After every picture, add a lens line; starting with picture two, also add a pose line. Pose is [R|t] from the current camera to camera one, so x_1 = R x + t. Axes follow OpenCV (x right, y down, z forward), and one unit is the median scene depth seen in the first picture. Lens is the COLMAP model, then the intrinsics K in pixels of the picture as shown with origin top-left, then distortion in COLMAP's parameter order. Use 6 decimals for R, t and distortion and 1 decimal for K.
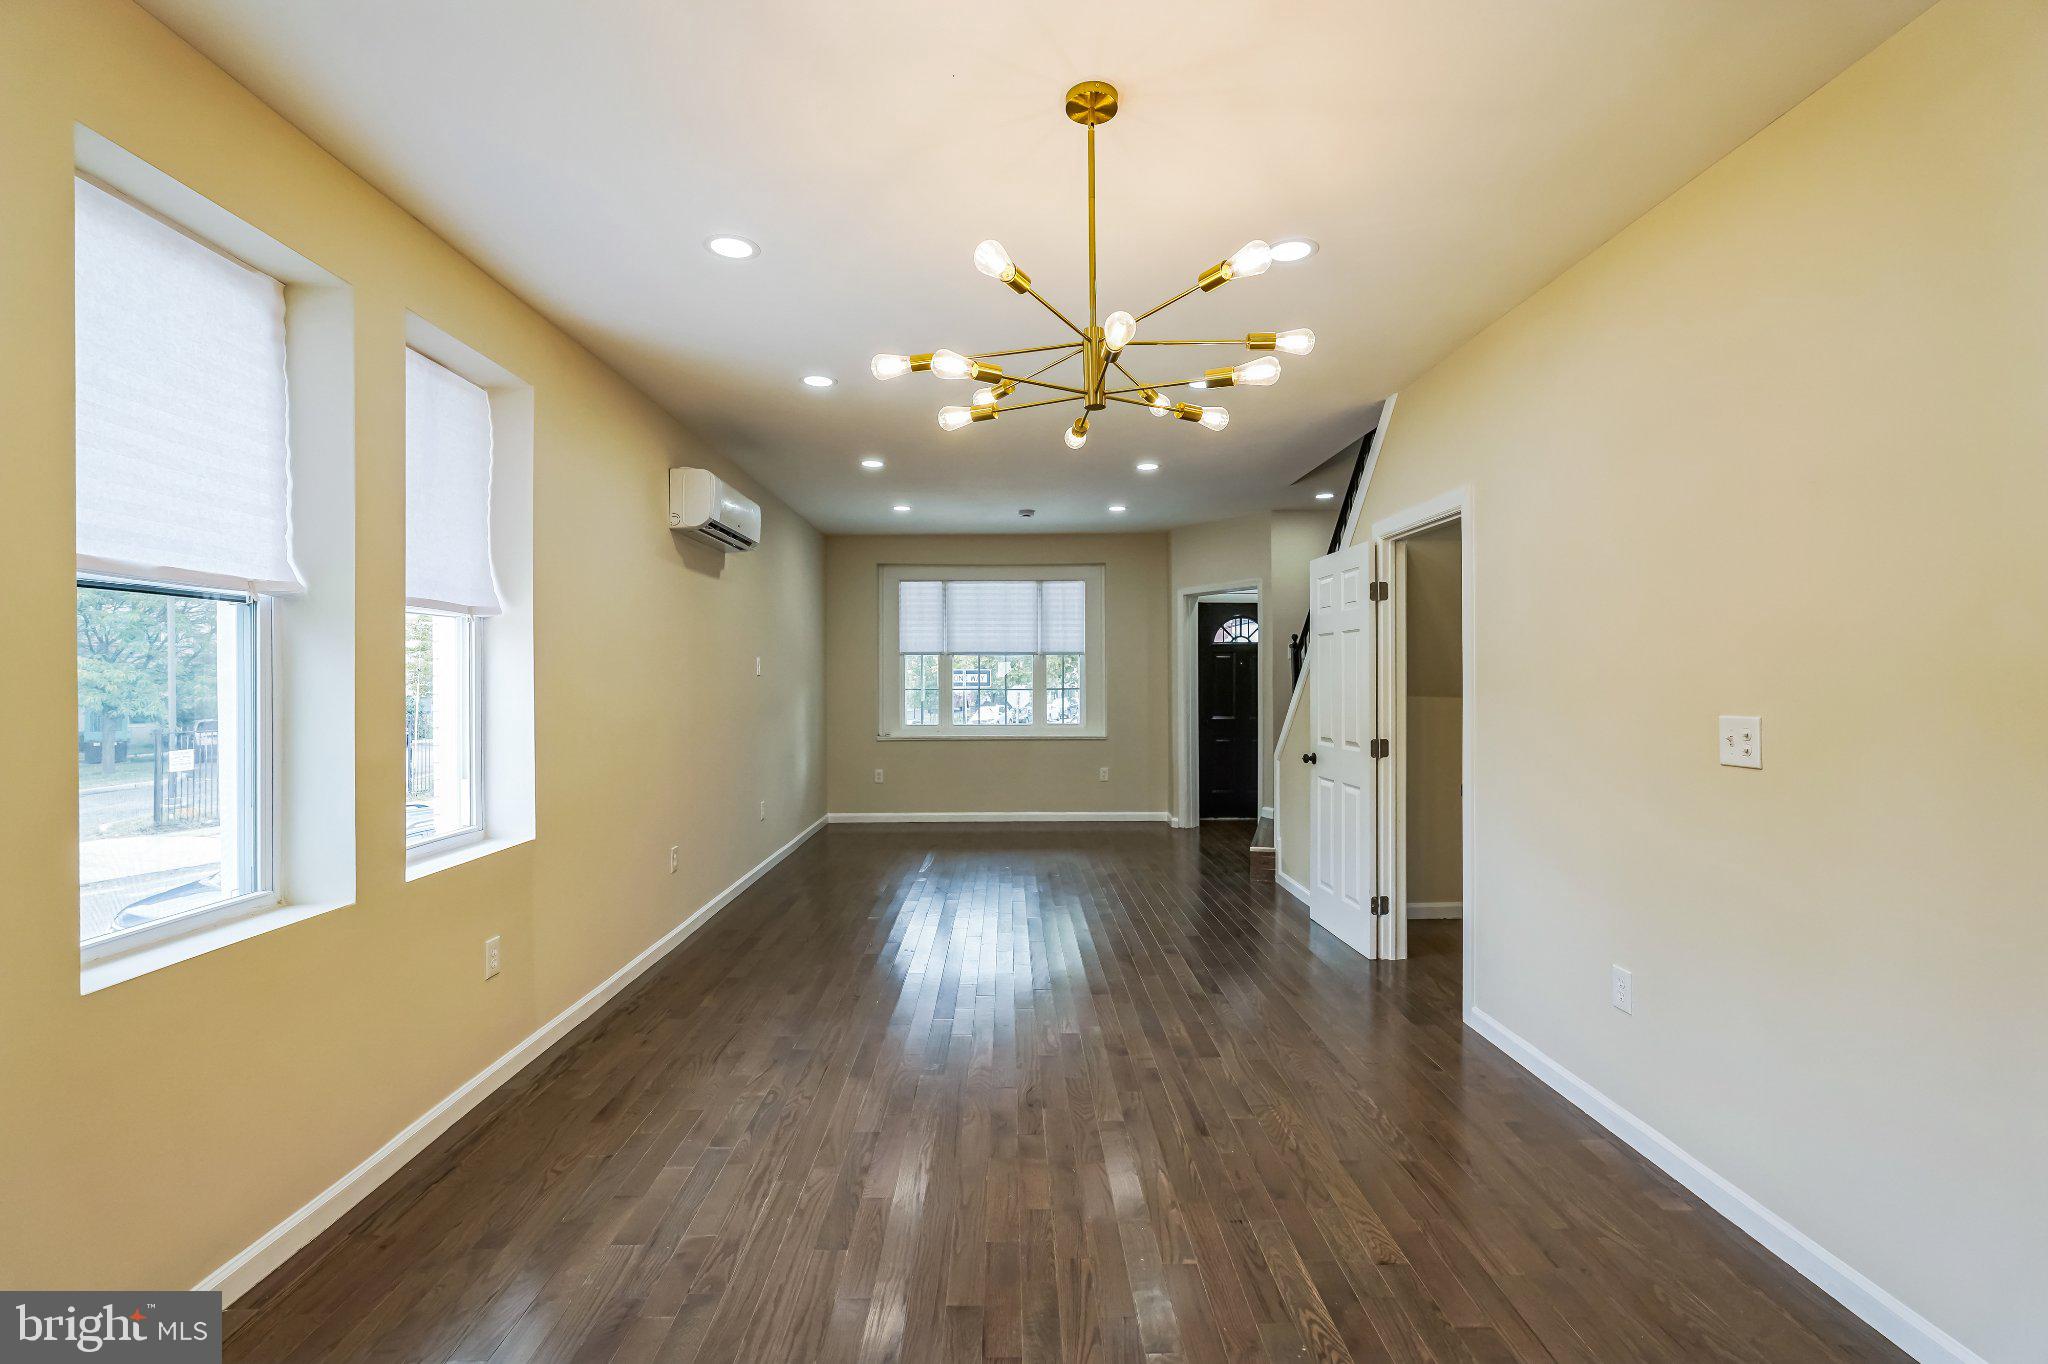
lens RADIAL K [[903.3, 0, 1027.2], [0, 903.3, 685.1], [0, 0, 1]] dist [0.029615, 0.000918]
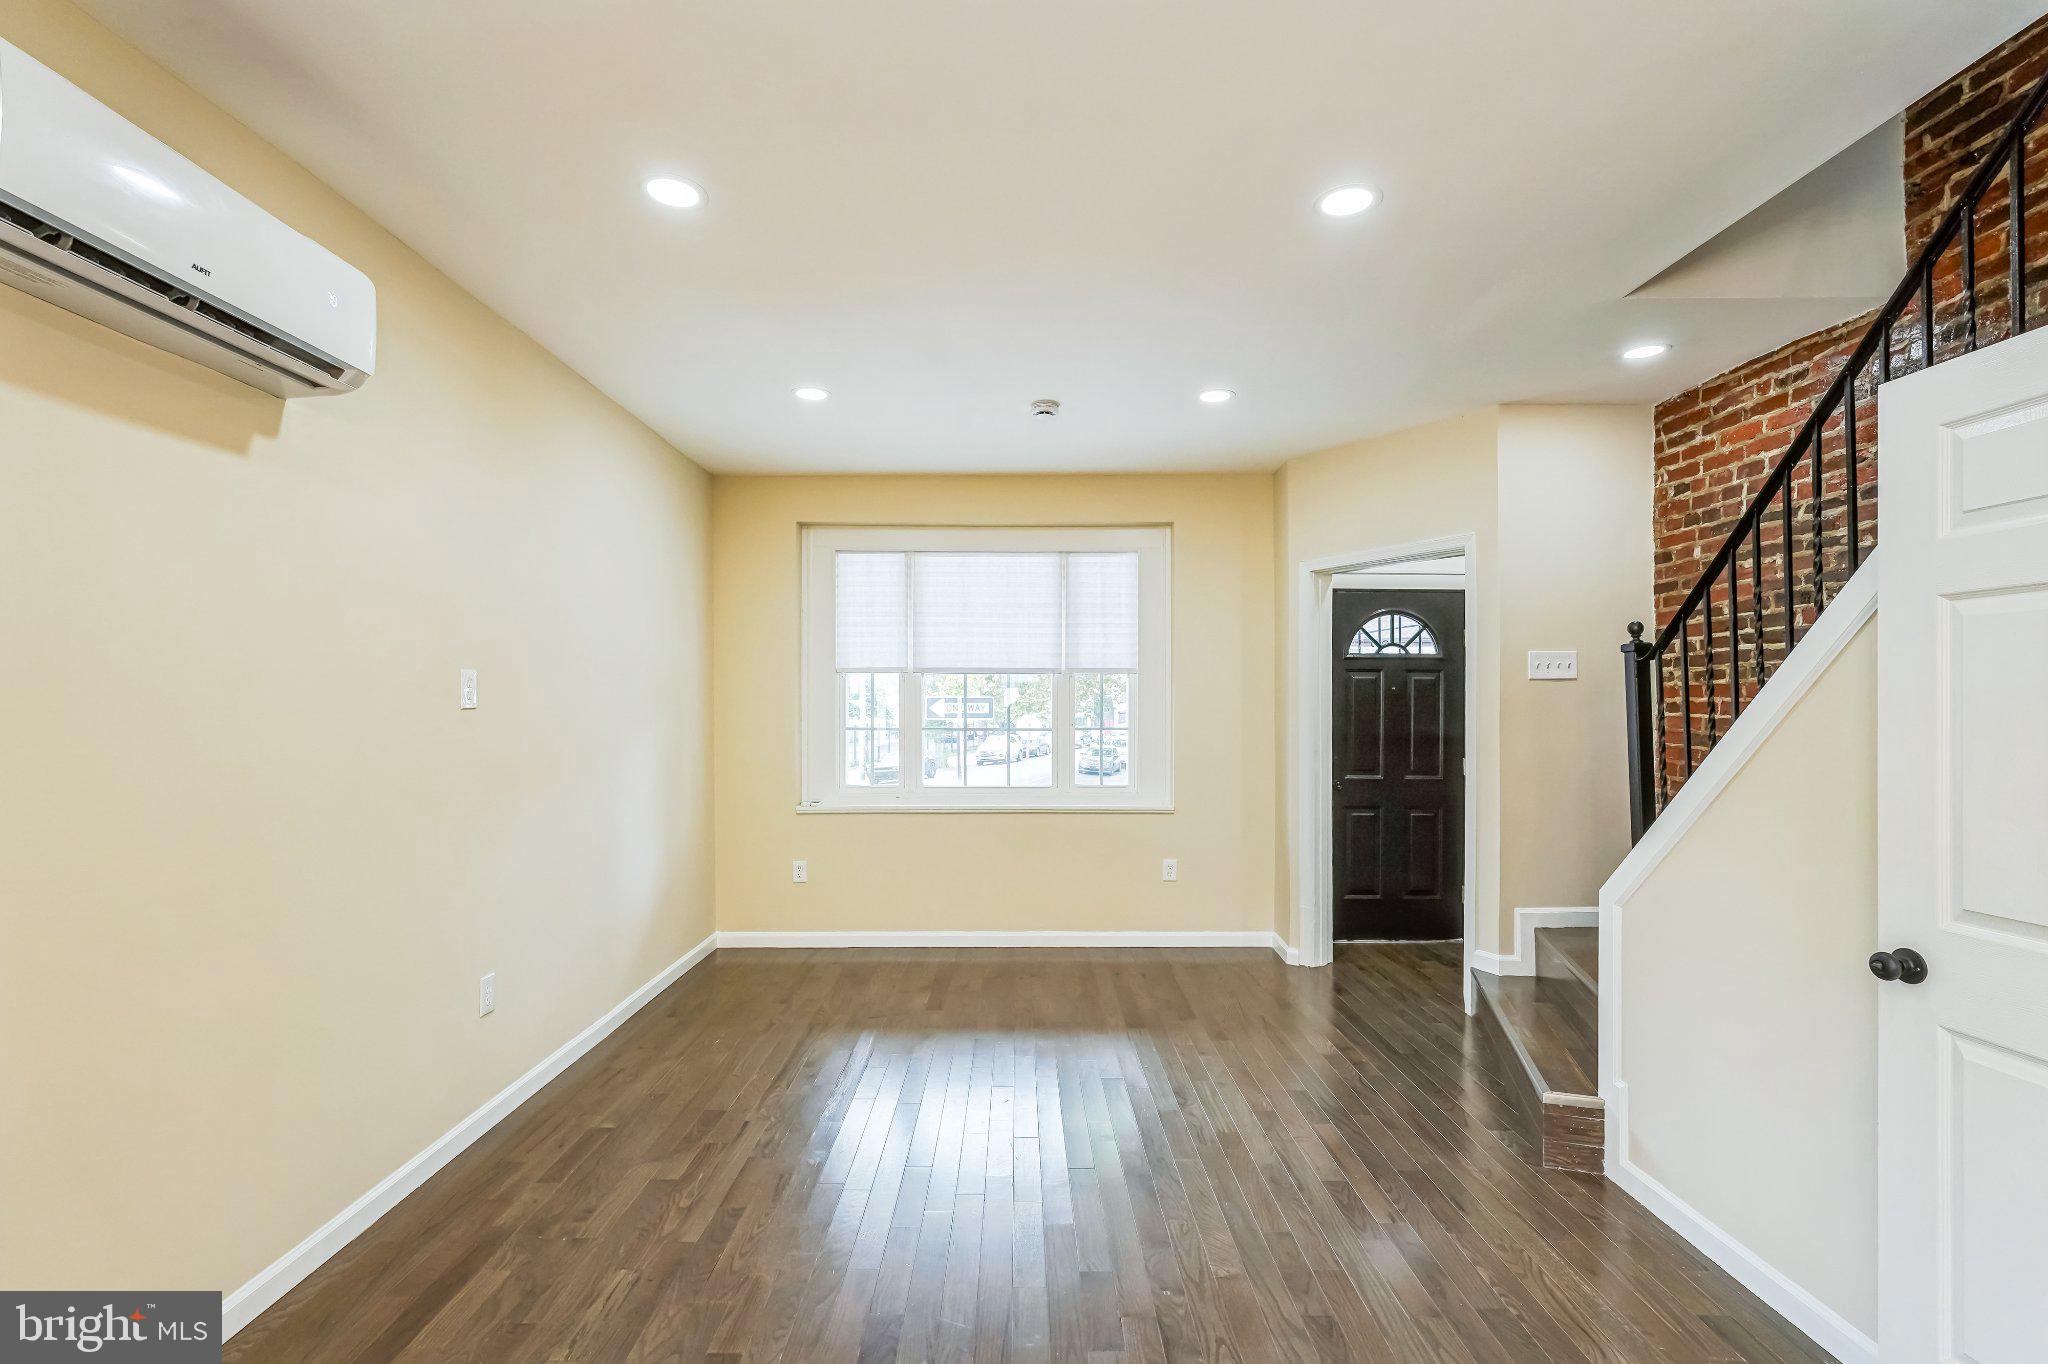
lens RADIAL K [[903.3, 0, 1021.9], [0, 903.3, 694.5], [0, 0, 1]] dist [0.029615, 0.000918]
pose [[0.999849, 0.003356, -0.017056, -0.003895], [-0.003686, 0.999806, -0.019332, -0.007054], [0.016987, 0.019392, 0.999668, 0.388106]]
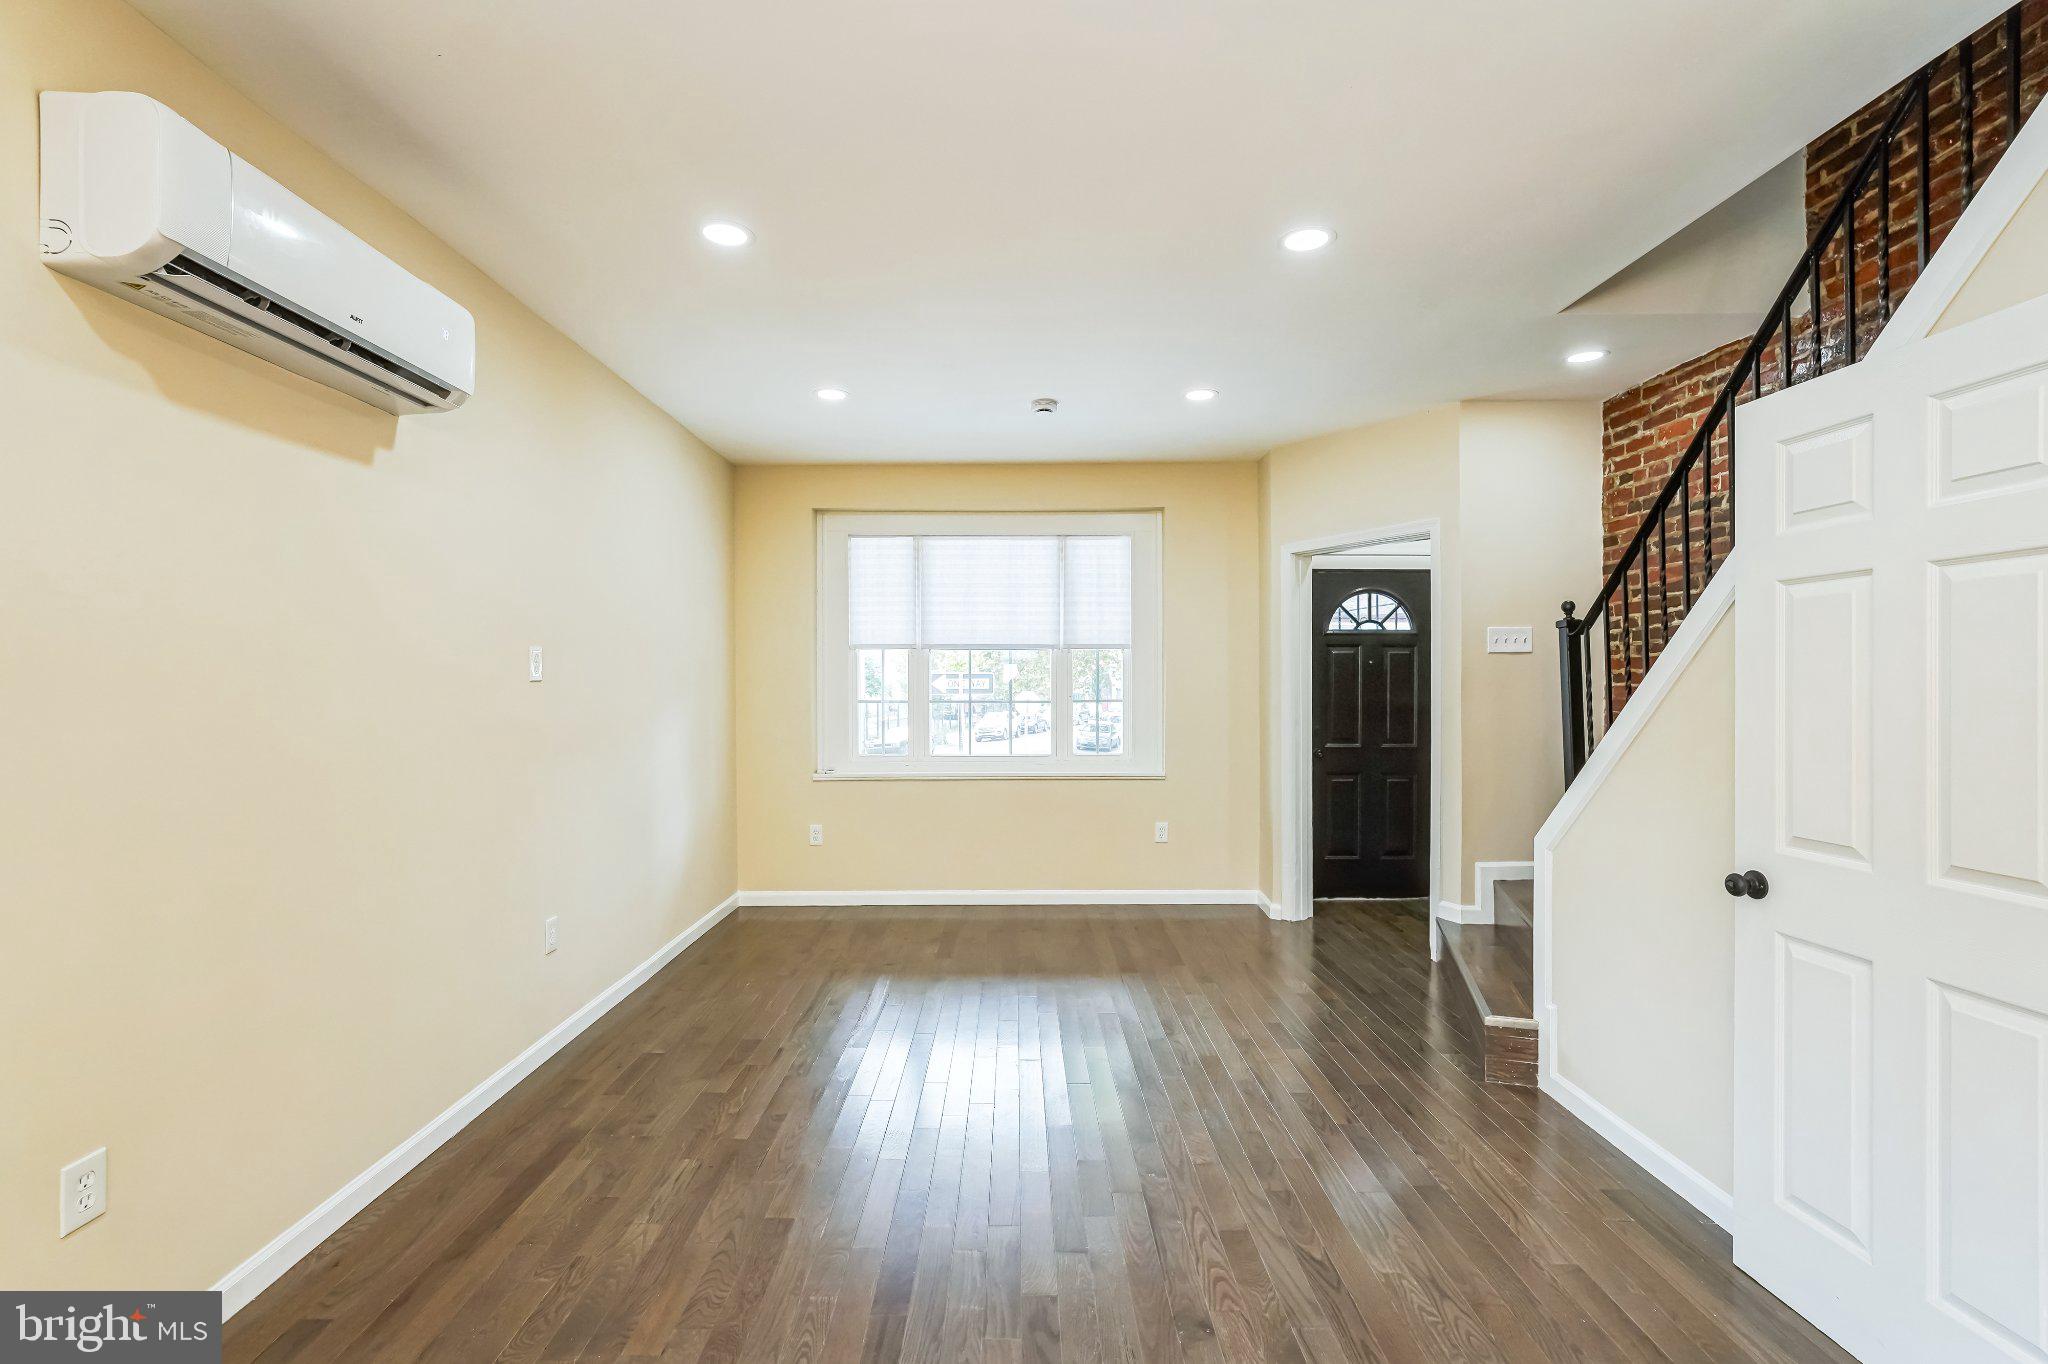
lens RADIAL K [[903.3, 0, 1018.5], [0, 903.3, 677.5], [0, 0, 1]] dist [0.029615, 0.000918]
pose [[0.999831, 0.000683, -0.018383, -0.005528], [-0.000920, 0.999916, -0.012898, -0.004279], [0.018372, 0.012913, 0.999748, 0.345147]]
